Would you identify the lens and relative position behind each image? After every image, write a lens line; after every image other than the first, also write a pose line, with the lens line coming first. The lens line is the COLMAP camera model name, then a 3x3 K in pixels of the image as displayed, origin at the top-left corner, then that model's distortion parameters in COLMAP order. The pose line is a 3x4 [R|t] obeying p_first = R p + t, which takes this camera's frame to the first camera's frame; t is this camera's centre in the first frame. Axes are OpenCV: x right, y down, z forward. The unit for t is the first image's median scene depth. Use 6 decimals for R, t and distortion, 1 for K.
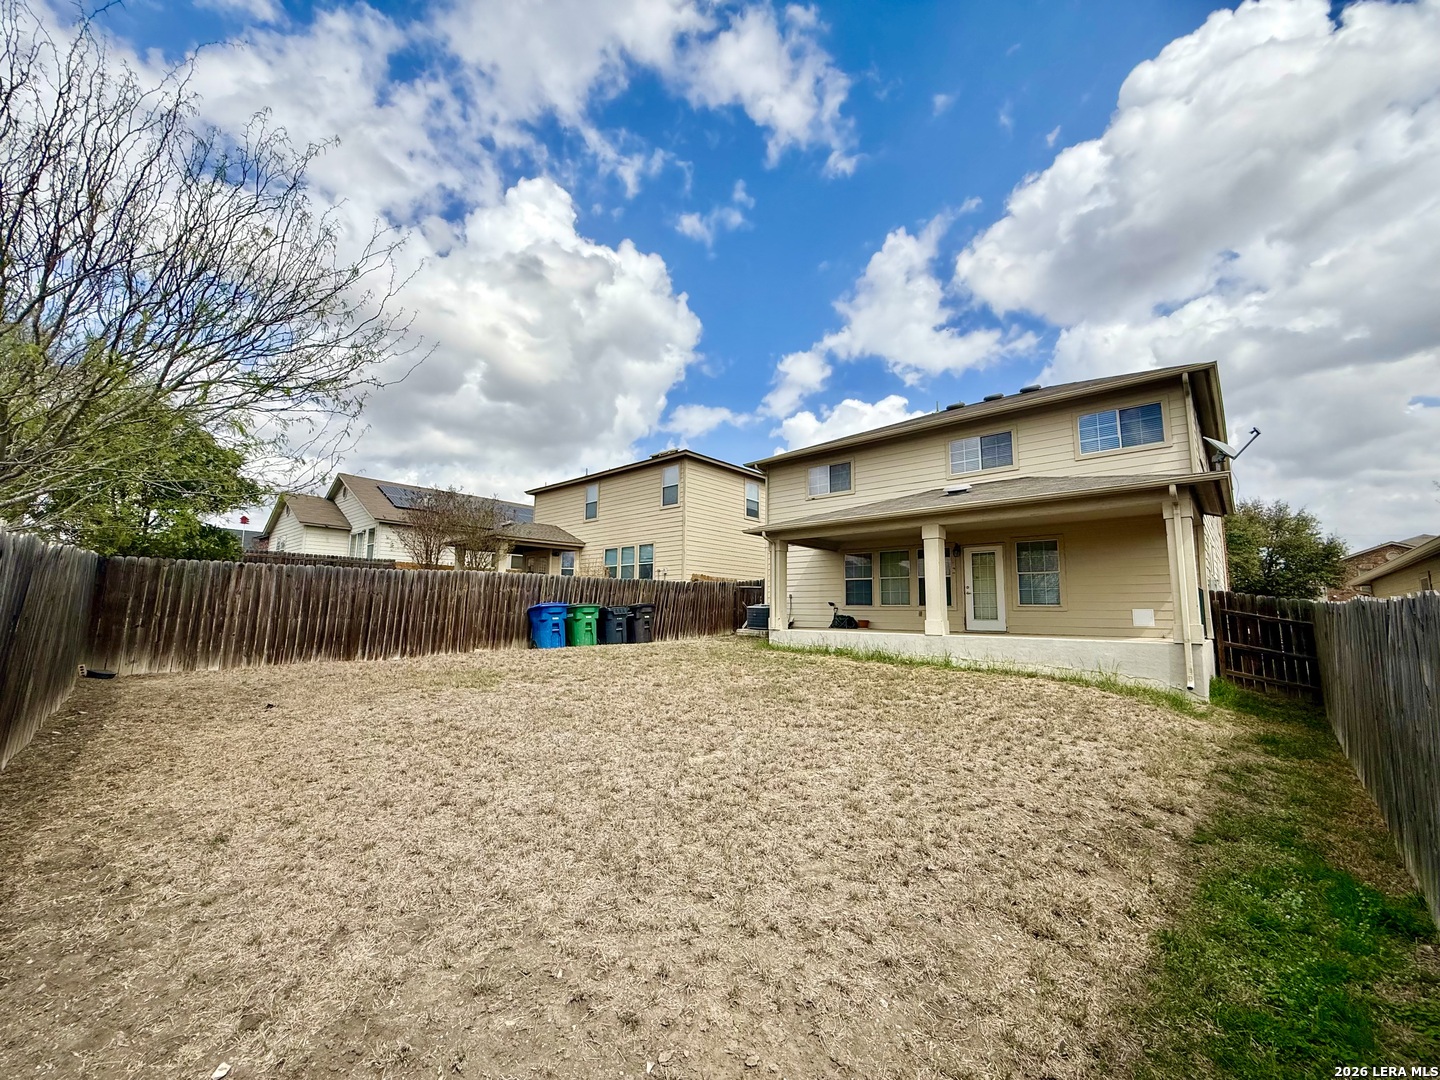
lens RADIAL K [[571.1, 0, 716.0], [0, 571.1, 538.7], [0, 0, 1]] dist [-0.001148, 0.000163]
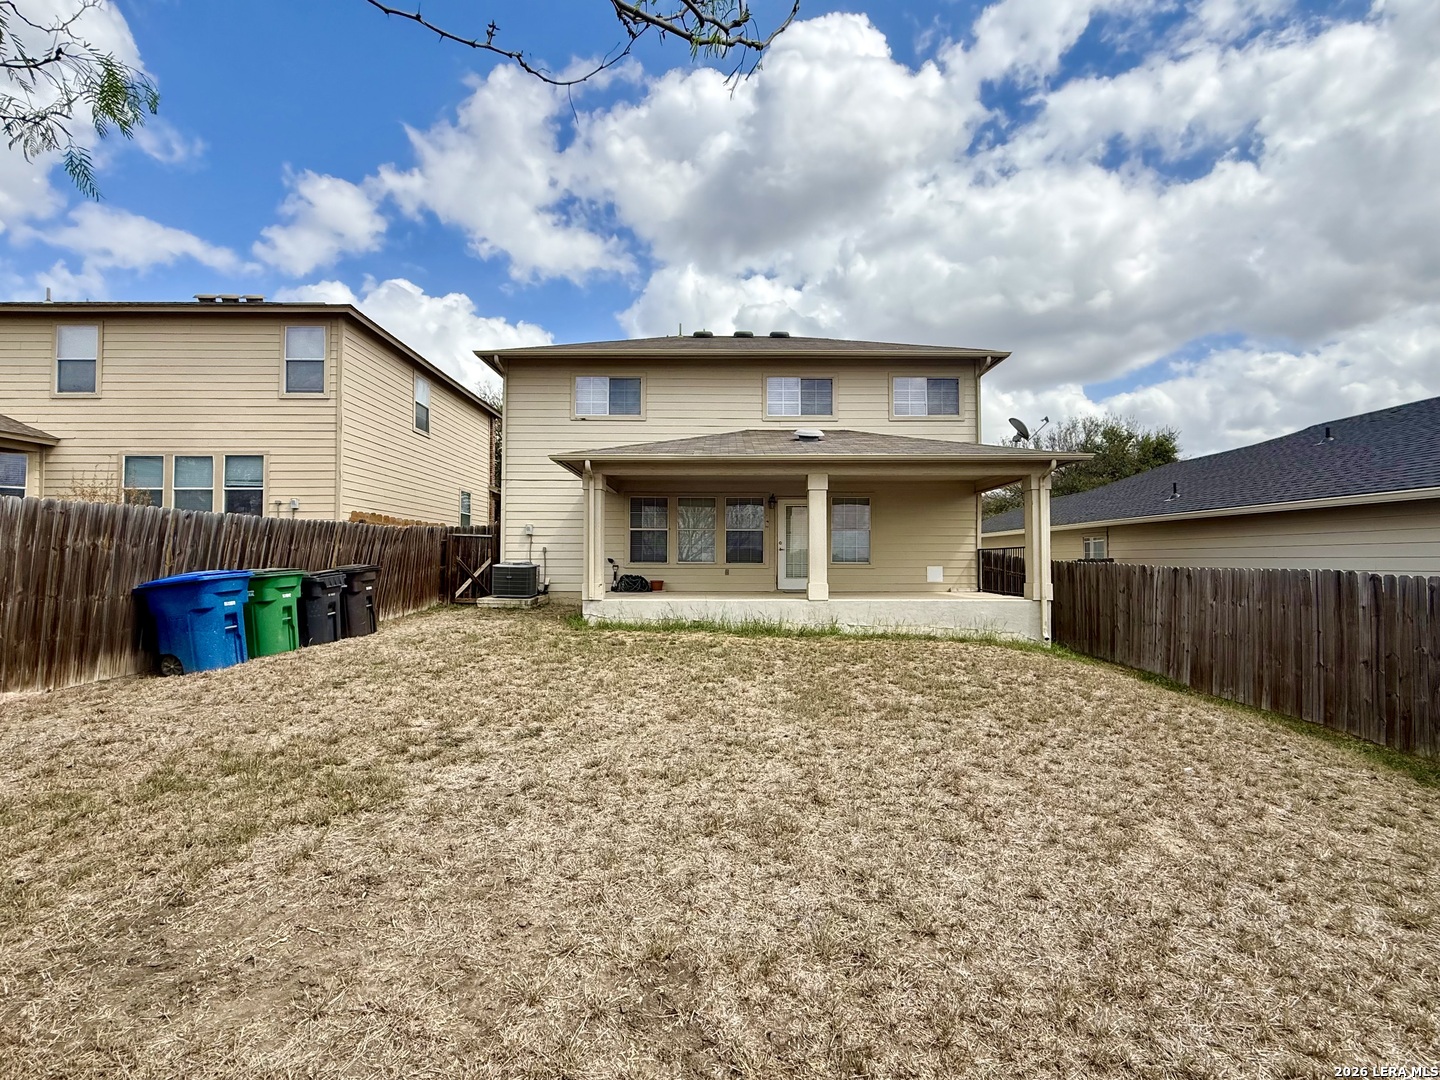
lens RADIAL K [[640.6, 0, 720.9], [0, 640.6, 537.3], [0, 0, 1]] dist [0.001239, -0.000052]
pose [[0.733015, 0.013260, 0.680083, -0.298497], [-0.080789, 0.994430, 0.067688, 0.013289], [-0.675398, -0.104560, 0.730004, 0.291853]]
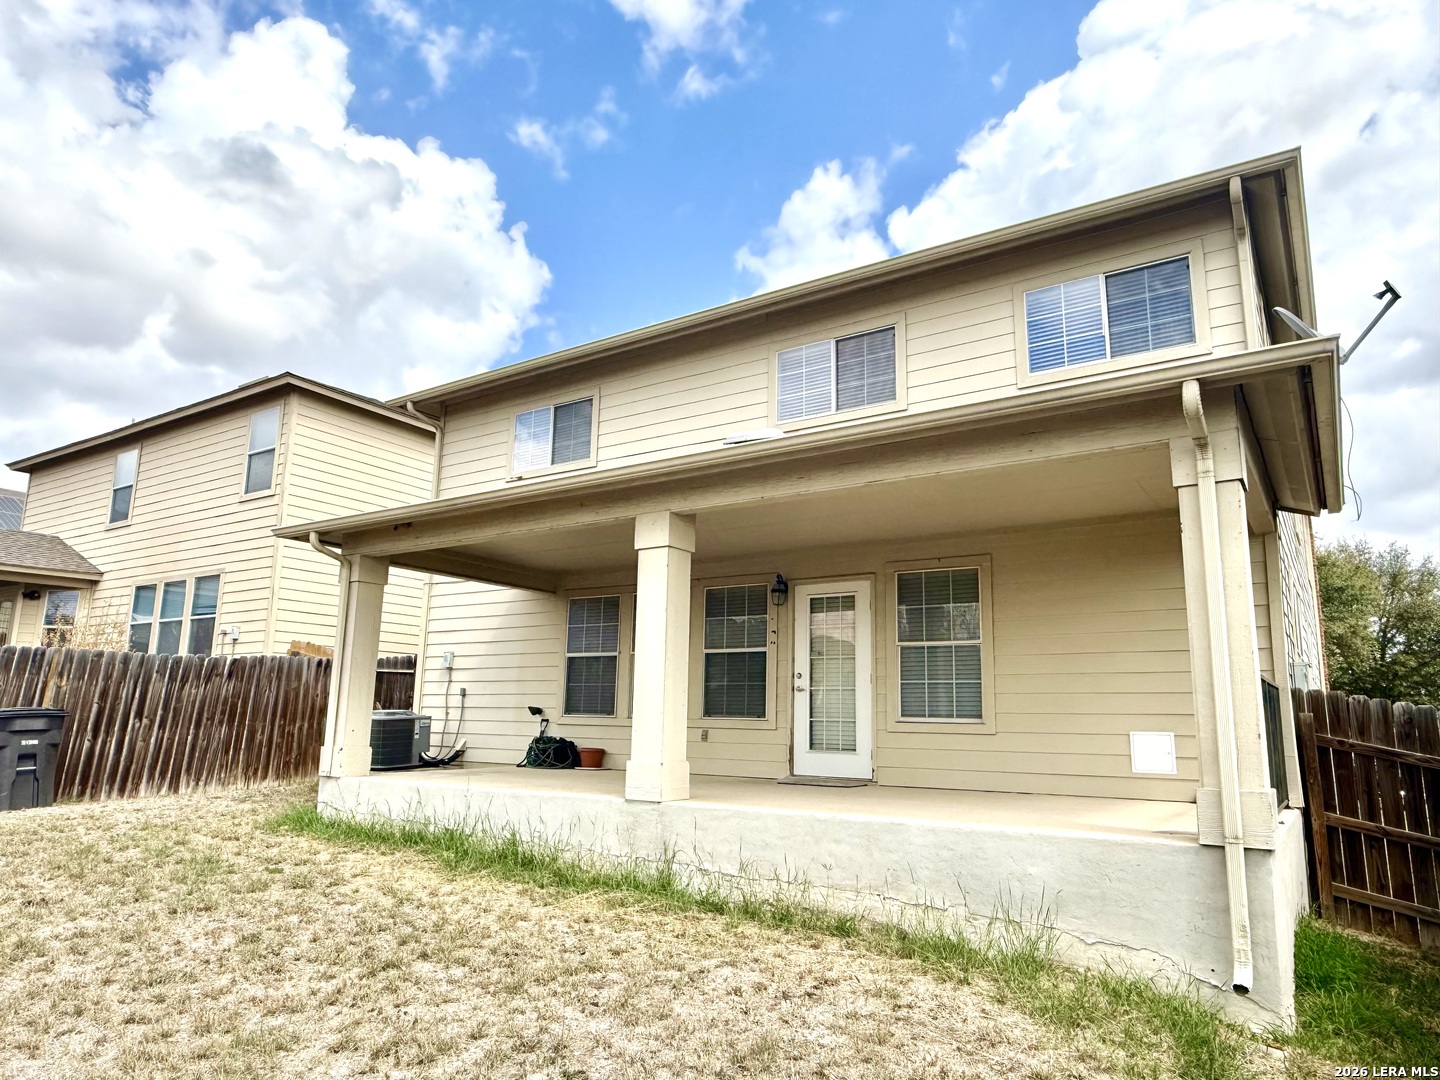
lens RADIAL K [[921.3, 0, 724.2], [0, 921.3, 539.3], [0, 0, 1]] dist [0.001963, 0.001556]
pose [[0.987102, 0.033564, 0.156533, 0.247988], [-0.023985, 0.997745, -0.062690, 0.024499], [-0.158284, 0.058127, 0.985681, 0.283268]]
